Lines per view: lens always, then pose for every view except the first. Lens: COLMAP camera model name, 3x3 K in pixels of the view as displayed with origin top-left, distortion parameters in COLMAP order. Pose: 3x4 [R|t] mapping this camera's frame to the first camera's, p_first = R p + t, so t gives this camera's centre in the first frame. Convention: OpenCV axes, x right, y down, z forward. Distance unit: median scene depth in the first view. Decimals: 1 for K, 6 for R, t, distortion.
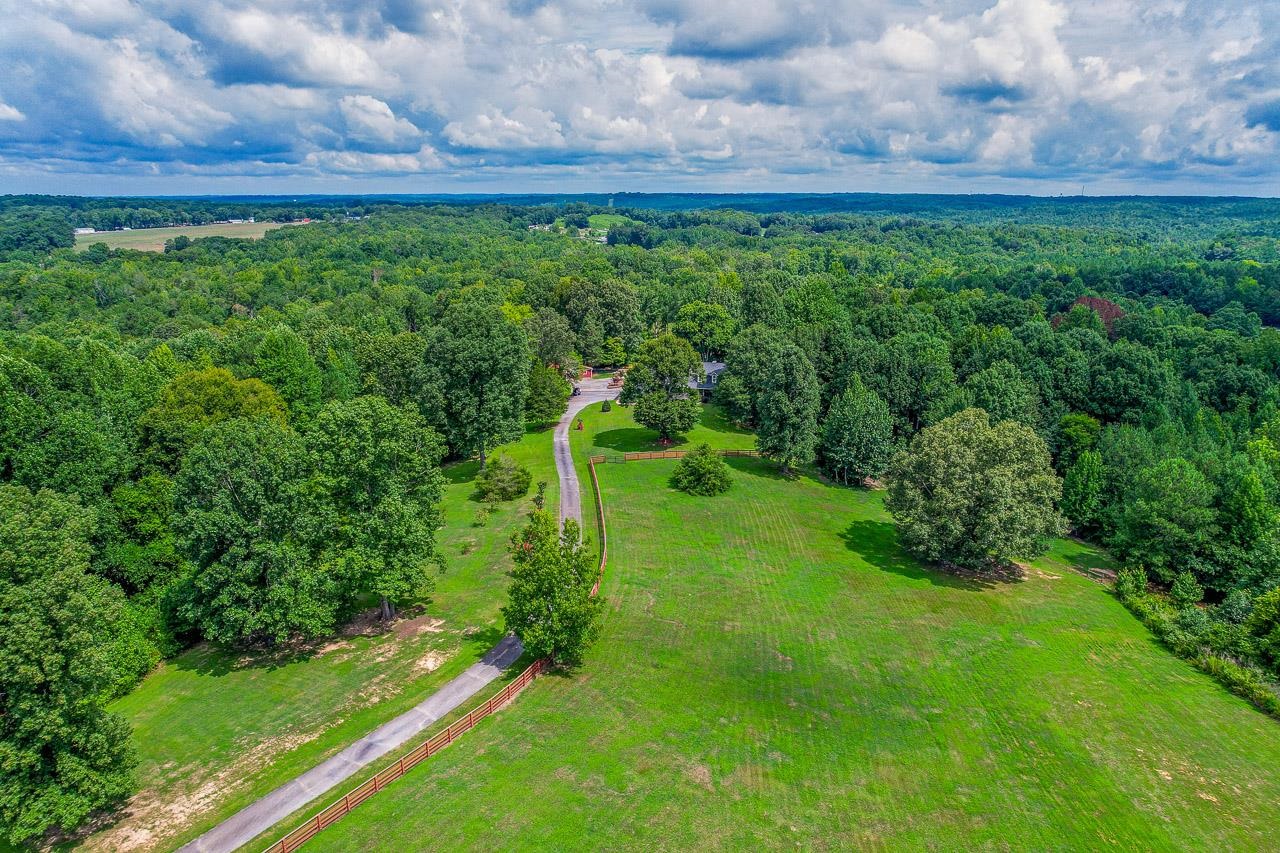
lens RADIAL K [[820.2, 0, 637.8], [0, 820.2, 427.0], [0, 0, 1]] dist [-0.044996, 0.001953]
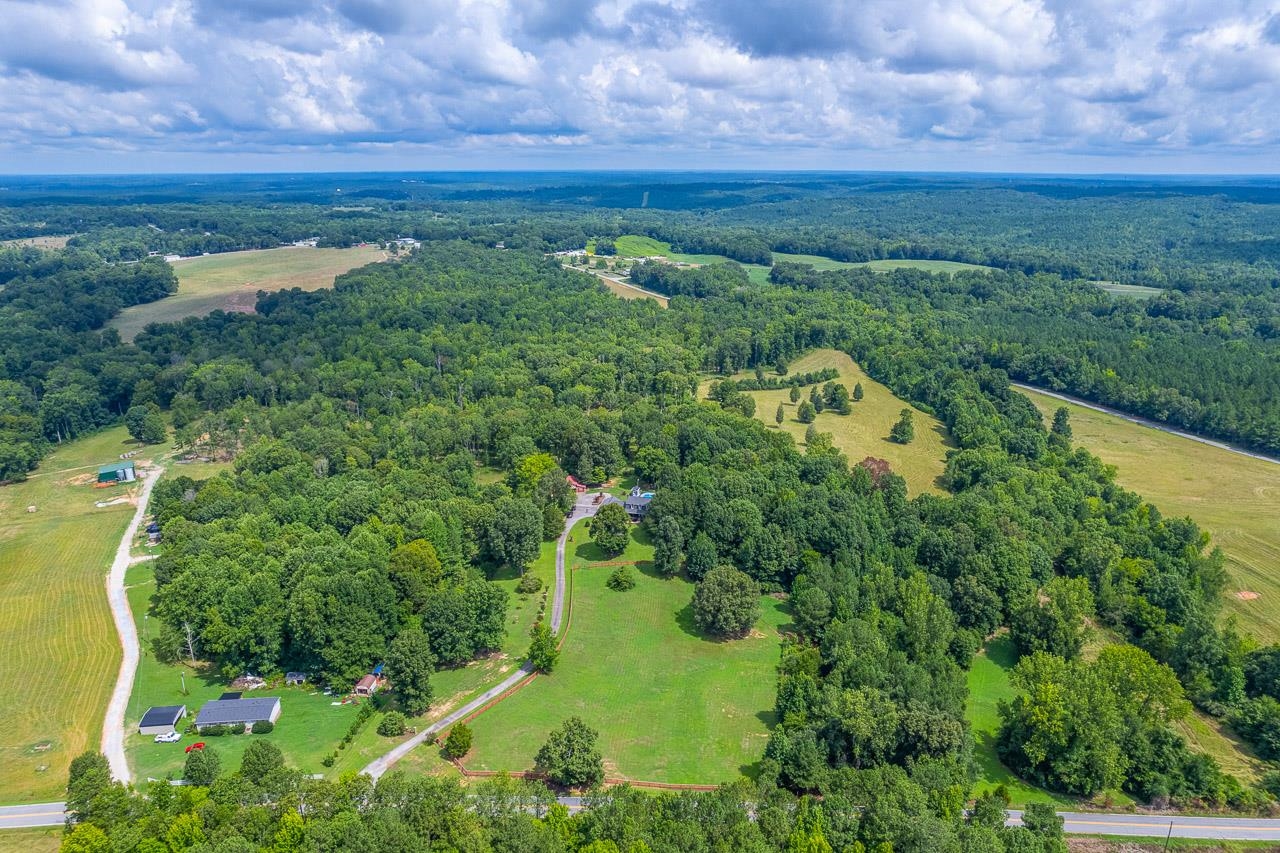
lens RADIAL K [[820.2, 0, 641.0], [0, 820.2, 424.9], [0, 0, 1]] dist [-0.044996, 0.001953]
pose [[0.999151, 0.015078, -0.038350, 0.247438], [-0.014326, 0.999701, 0.019808, -0.473642], [0.038637, -0.019242, 0.999068, -1.378342]]
